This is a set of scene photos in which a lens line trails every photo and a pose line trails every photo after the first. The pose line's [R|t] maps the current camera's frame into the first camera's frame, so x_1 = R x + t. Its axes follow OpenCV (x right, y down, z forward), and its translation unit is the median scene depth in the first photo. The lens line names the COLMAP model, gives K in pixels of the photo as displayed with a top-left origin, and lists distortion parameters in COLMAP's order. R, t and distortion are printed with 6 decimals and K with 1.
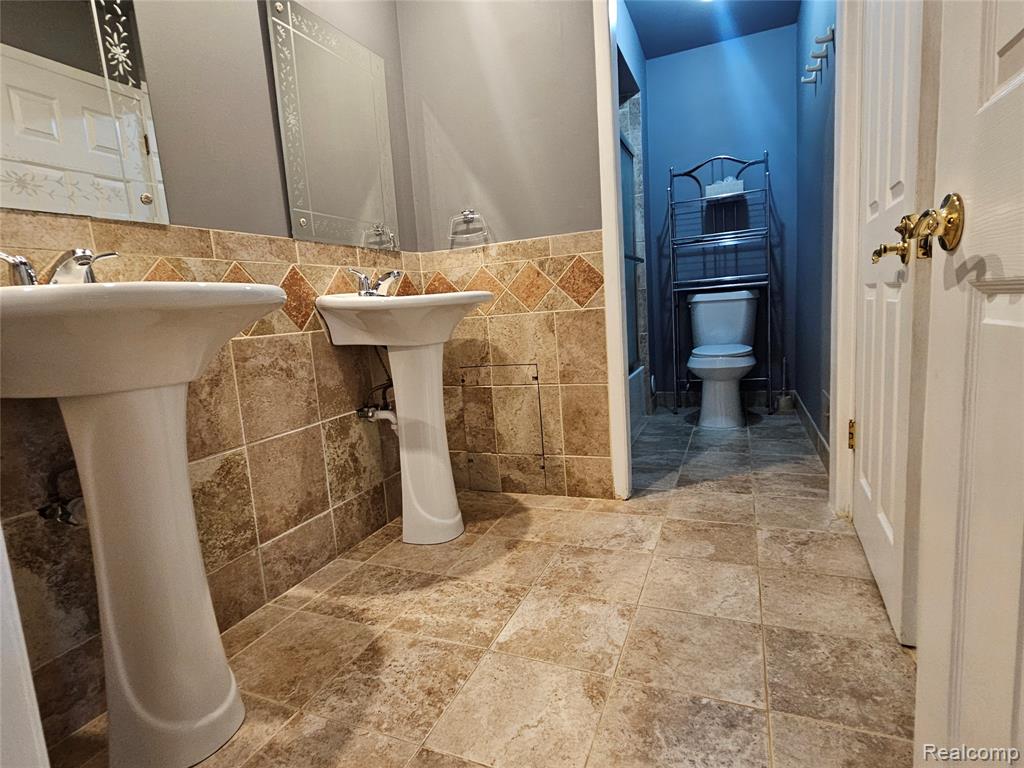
lens RADIAL K [[556.7, 0, 499.9], [0, 556.7, 383.5], [0, 0, 1]] dist [0.000719, -0.000052]
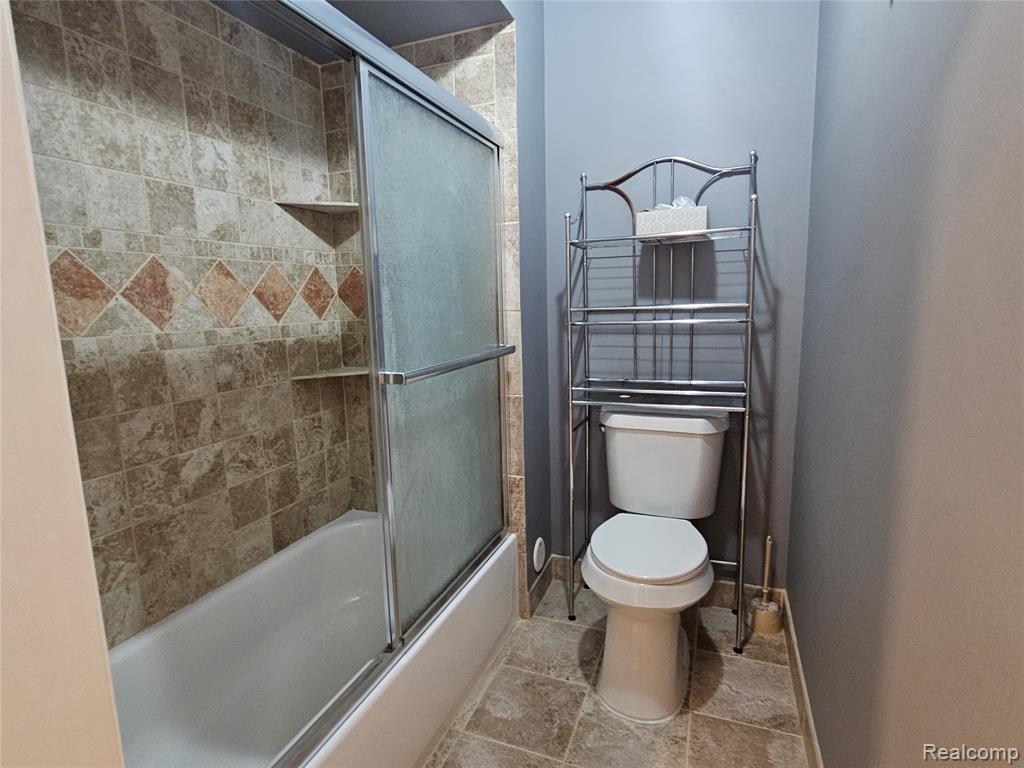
lens RADIAL K [[556.7, 0, 499.9], [0, 556.7, 383.5], [0, 0, 1]] dist [0.000719, -0.000052]
pose [[0.998643, 0.041661, 0.031241, 0.224689], [-0.041957, 0.999080, 0.008908, -0.187818], [-0.030841, -0.010207, 0.999472, 0.465243]]
